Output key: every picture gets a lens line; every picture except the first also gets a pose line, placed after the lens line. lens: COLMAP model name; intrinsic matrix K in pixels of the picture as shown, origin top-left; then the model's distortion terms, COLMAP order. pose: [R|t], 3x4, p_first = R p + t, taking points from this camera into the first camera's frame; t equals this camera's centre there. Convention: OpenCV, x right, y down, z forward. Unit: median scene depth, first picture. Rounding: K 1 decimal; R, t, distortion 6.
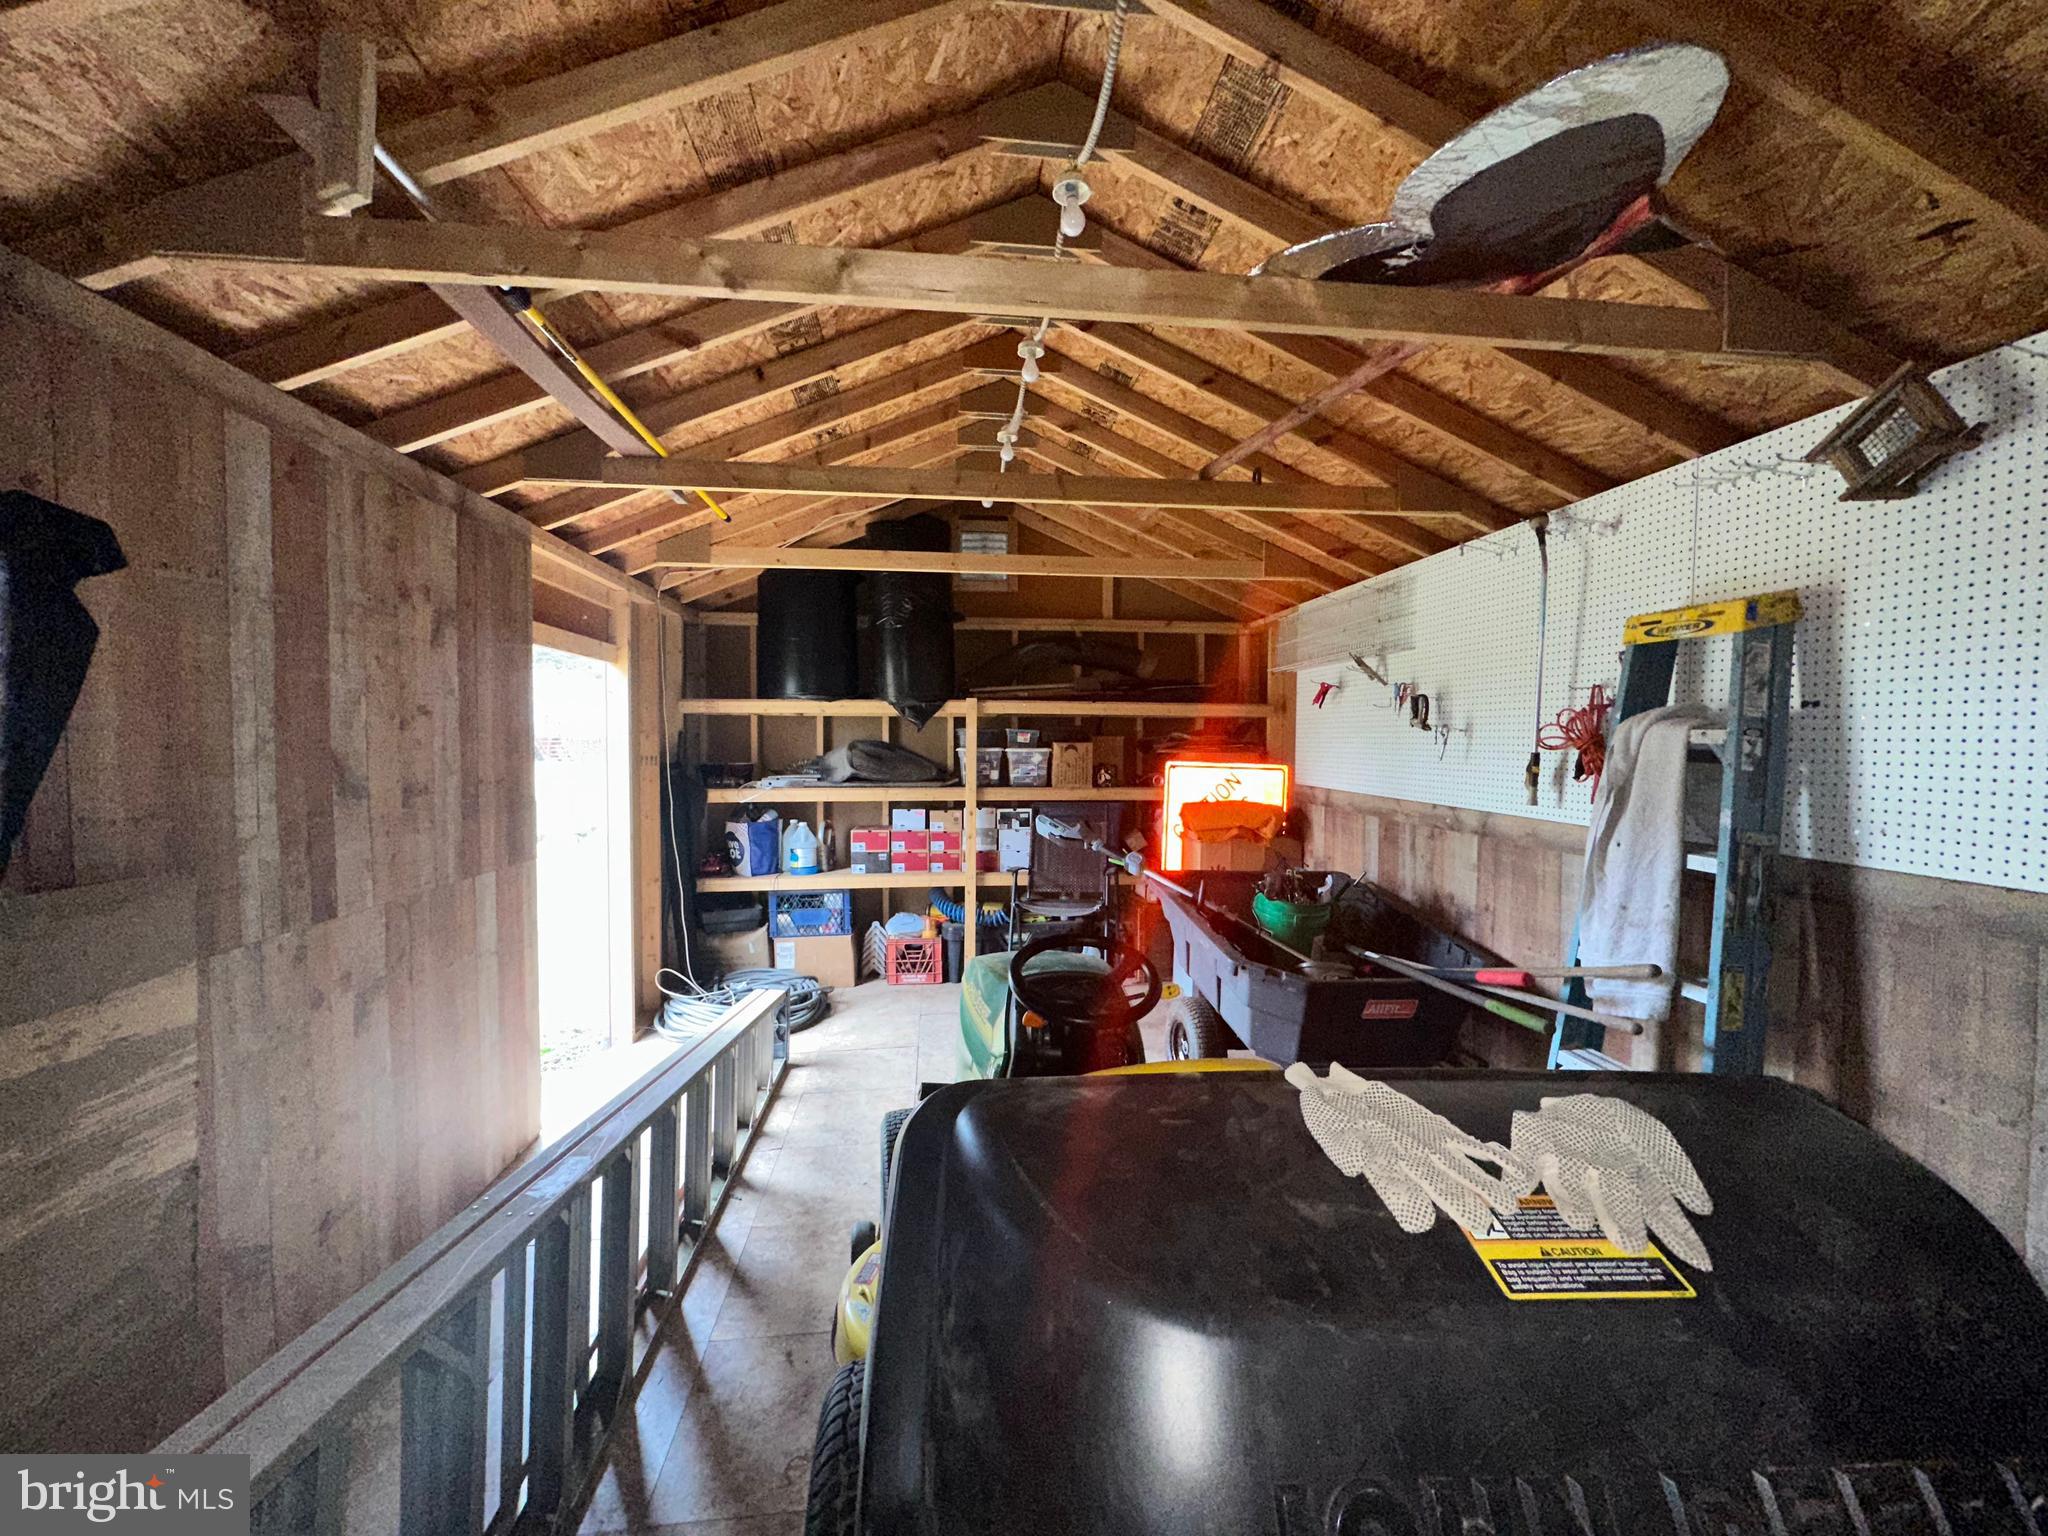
lens RADIAL K [[816.7, 0, 1026.1], [0, 816.7, 767.1], [0, 0, 1]] dist [-0.002761, 0.000687]
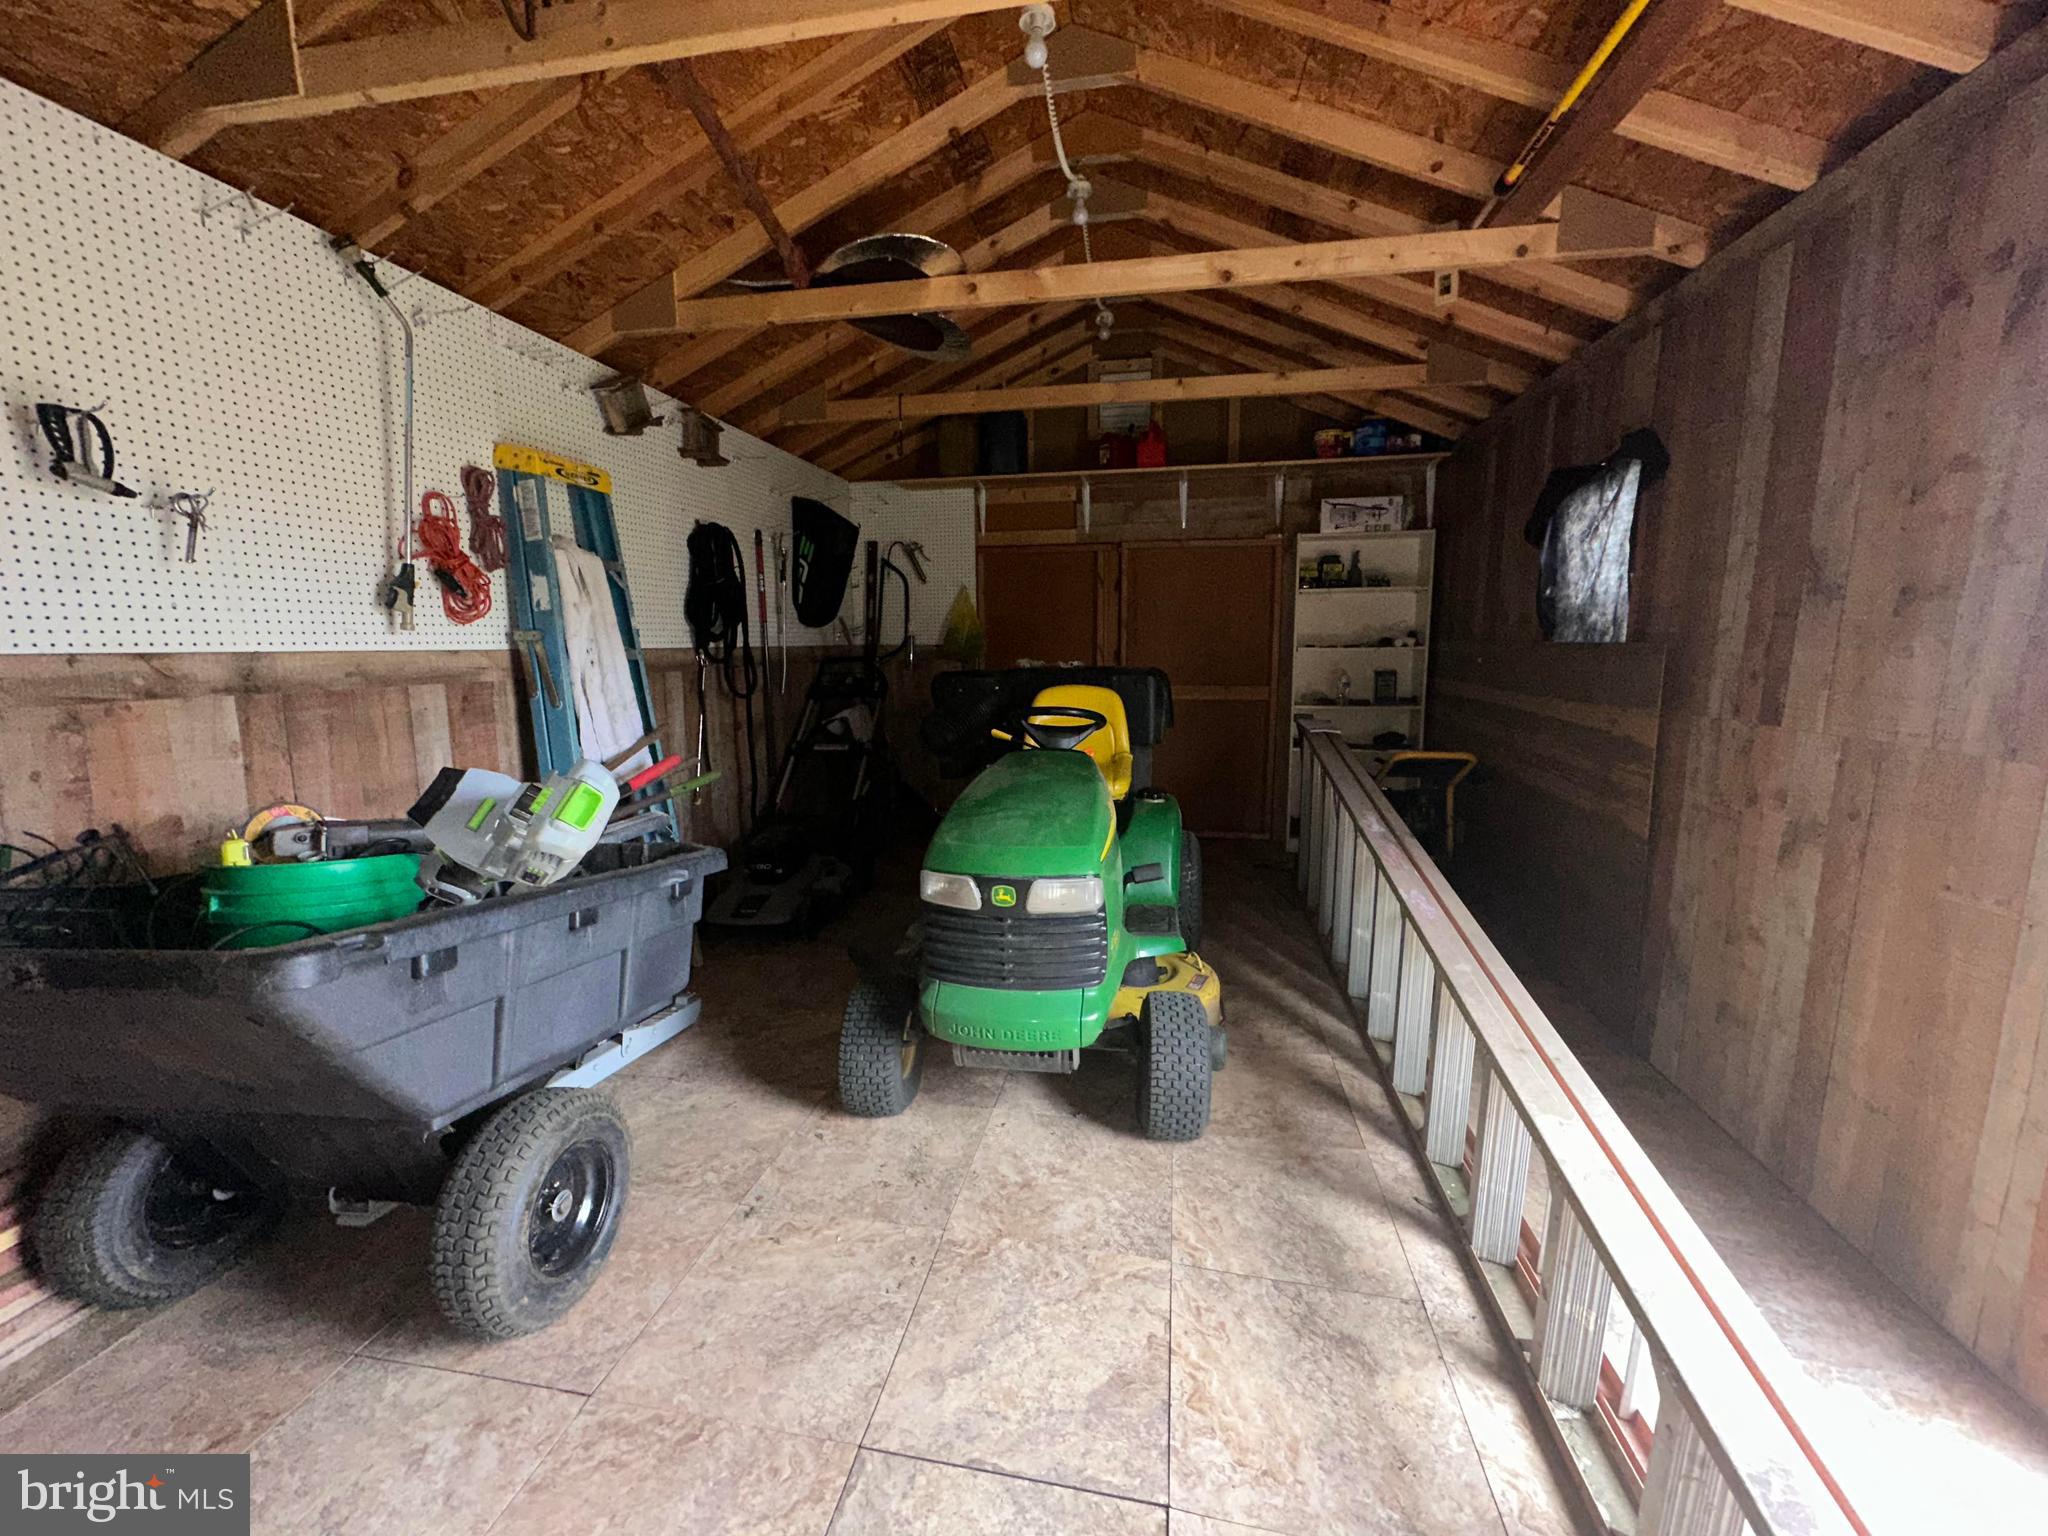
lens RADIAL K [[816.7, 0, 1026.1], [0, 816.7, 767.1], [0, 0, 1]] dist [-0.002761, 0.000687]
pose [[-0.959225, -0.044818, 0.279069, -0.263795], [0.009458, 0.981706, 0.190170, 0.040821], [-0.282487, 0.185055, -0.941252, 2.126356]]
